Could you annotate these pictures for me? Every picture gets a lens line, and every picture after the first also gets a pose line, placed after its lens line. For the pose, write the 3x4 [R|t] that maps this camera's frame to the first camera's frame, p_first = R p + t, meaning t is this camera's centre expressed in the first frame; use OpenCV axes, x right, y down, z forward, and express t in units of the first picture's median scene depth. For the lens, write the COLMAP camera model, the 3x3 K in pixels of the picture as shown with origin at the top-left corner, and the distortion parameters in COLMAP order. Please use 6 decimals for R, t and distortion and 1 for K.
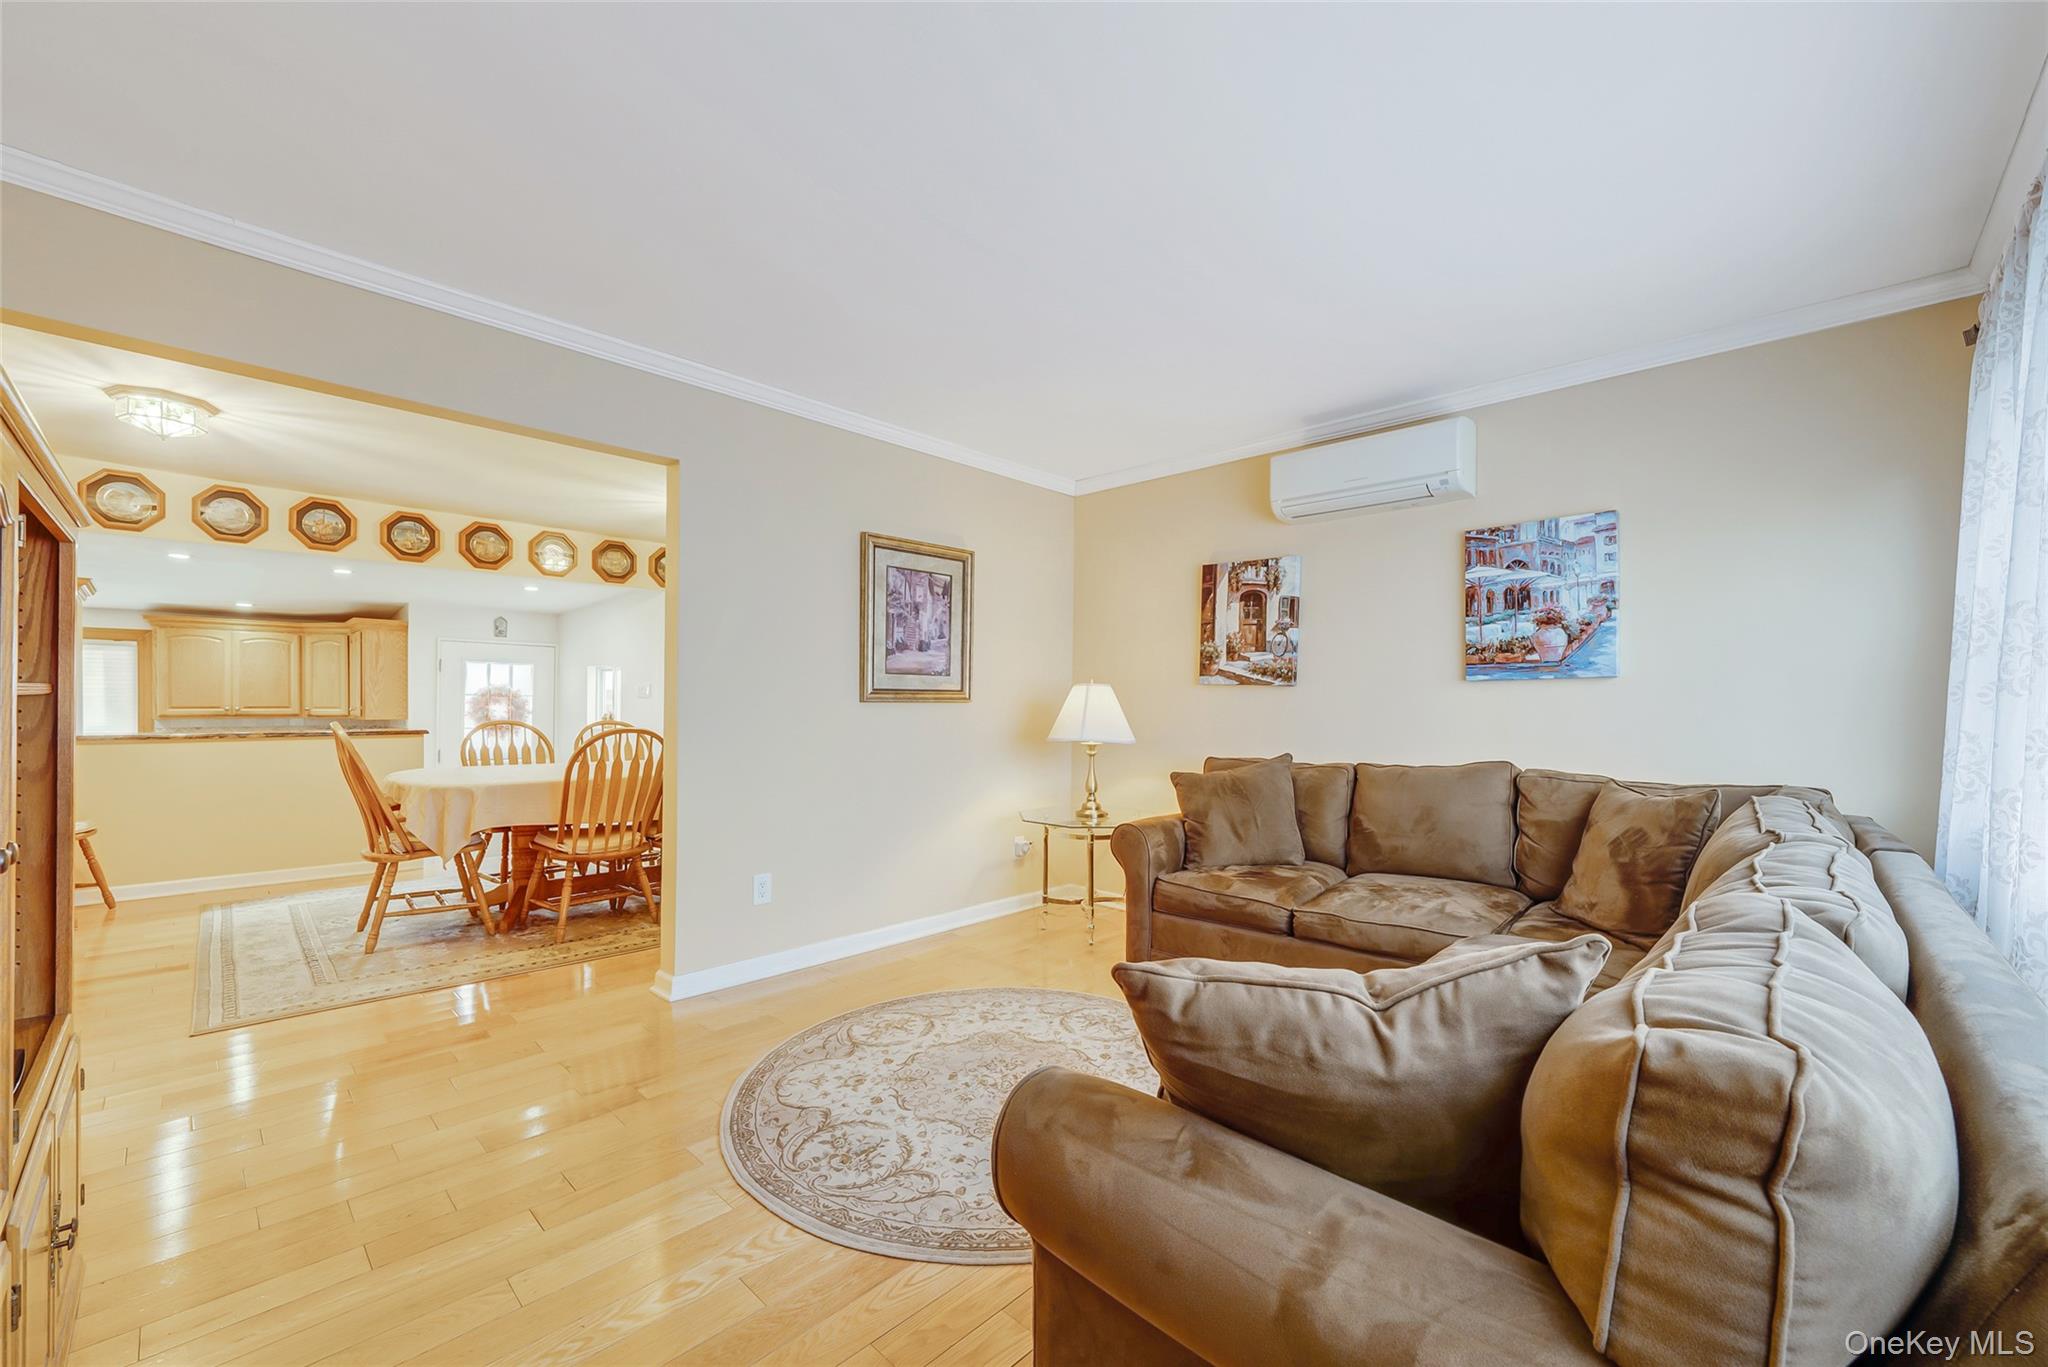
lens RADIAL K [[803.4, 0, 991.2], [0, 803.4, 710.1], [0, 0, 1]] dist [-0.006366, 0.000019]
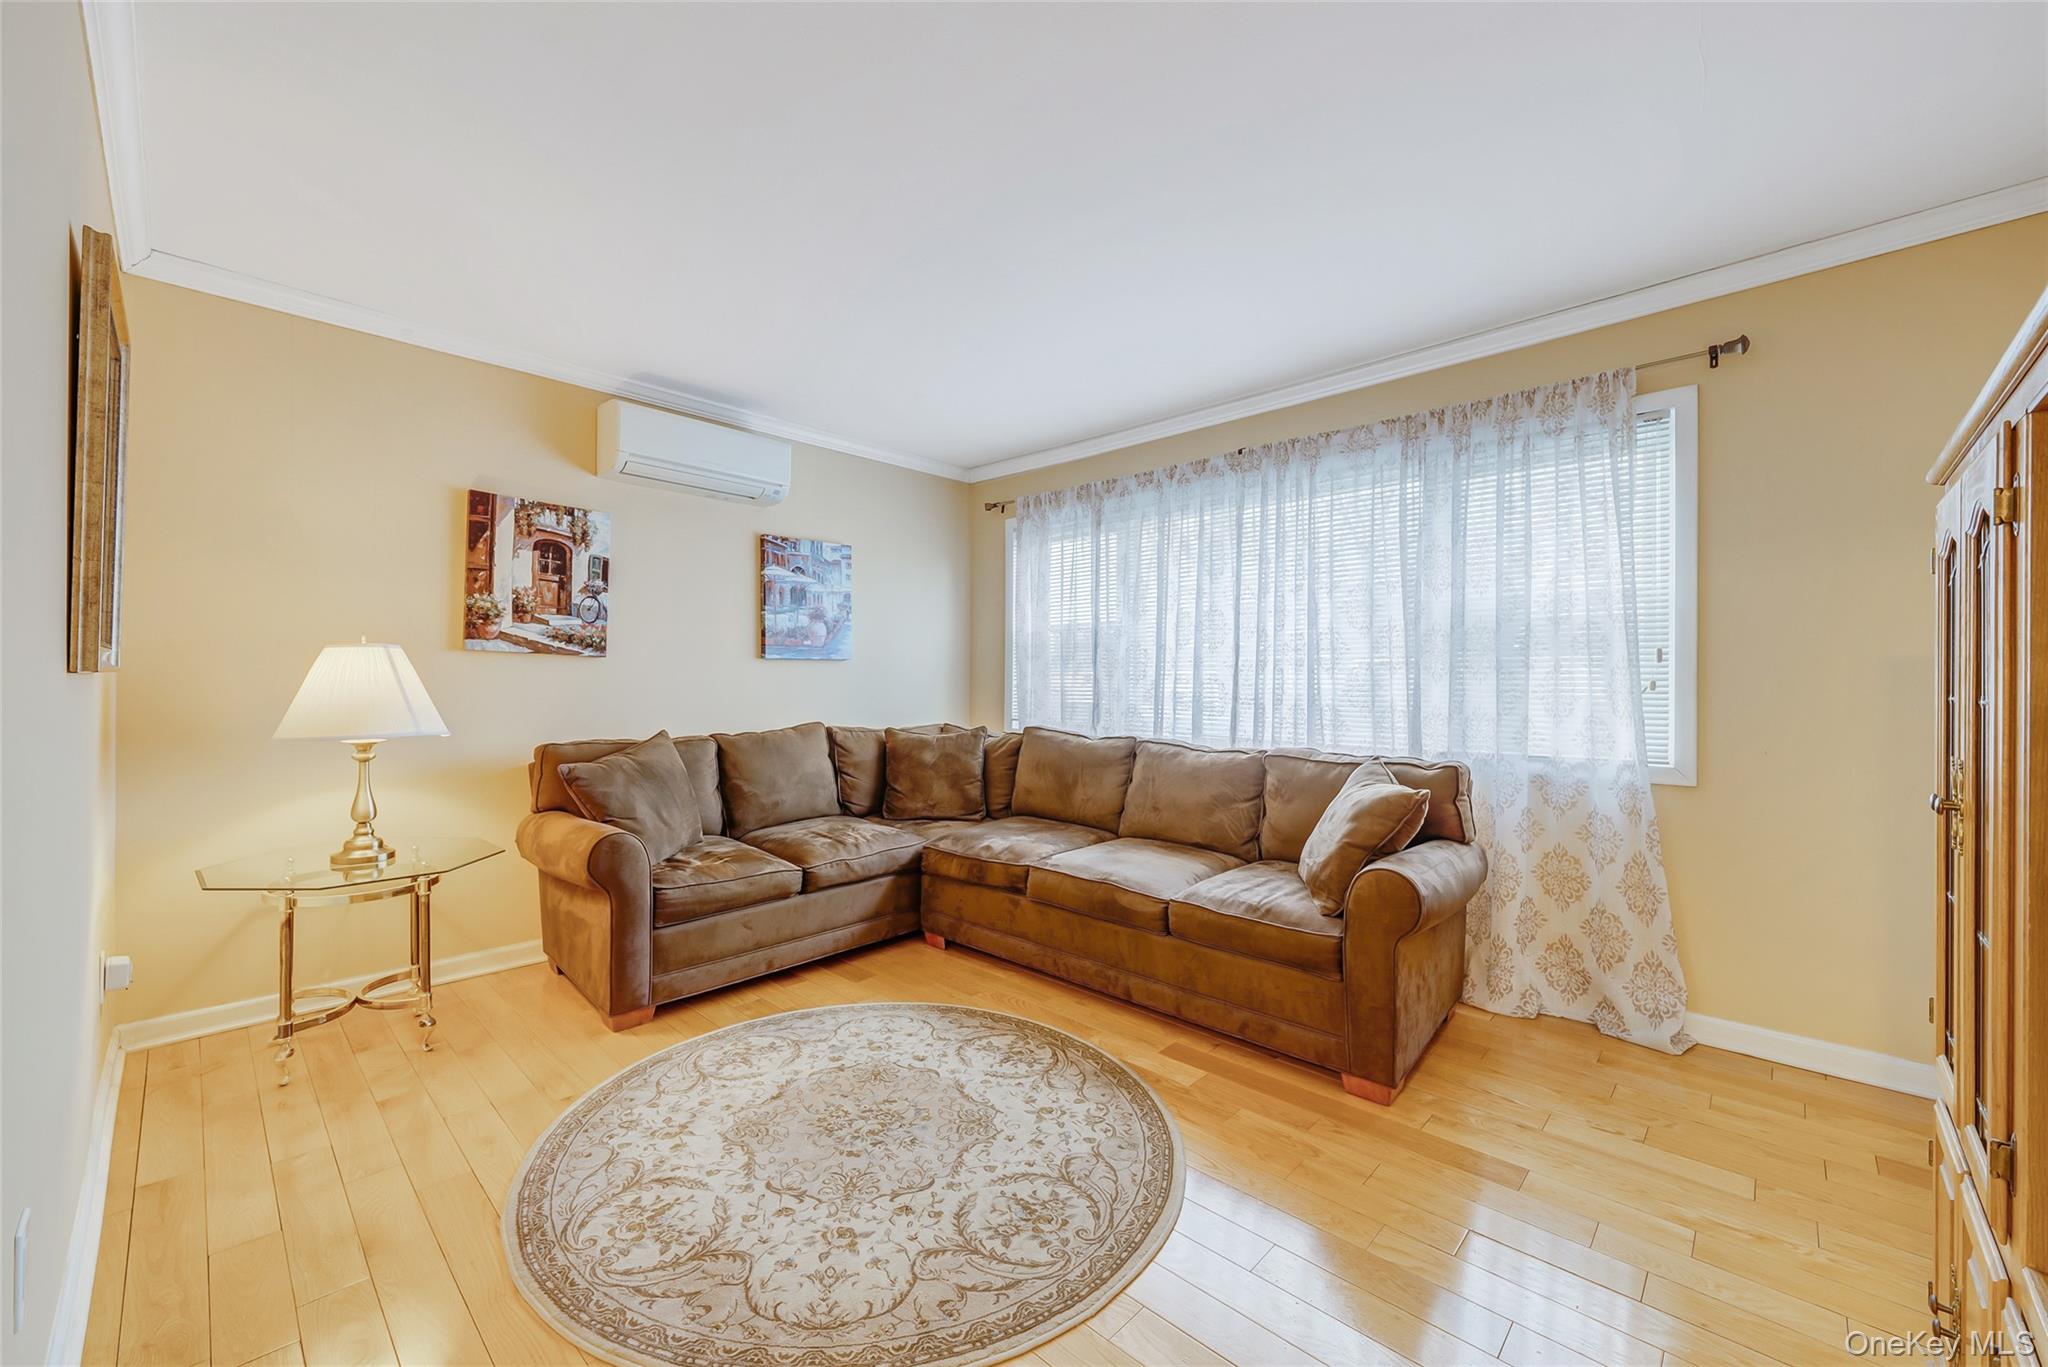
lens RADIAL K [[803.4, 0, 1033.7], [0, 803.4, 684.7], [0, 0, 1]] dist [-0.006366, 0.000019]
pose [[-0.029058, -0.010015, 0.999528, -0.535095], [0.000087, 0.999950, 0.010021, -0.007930], [-0.999578, 0.000378, -0.029055, 0.540413]]
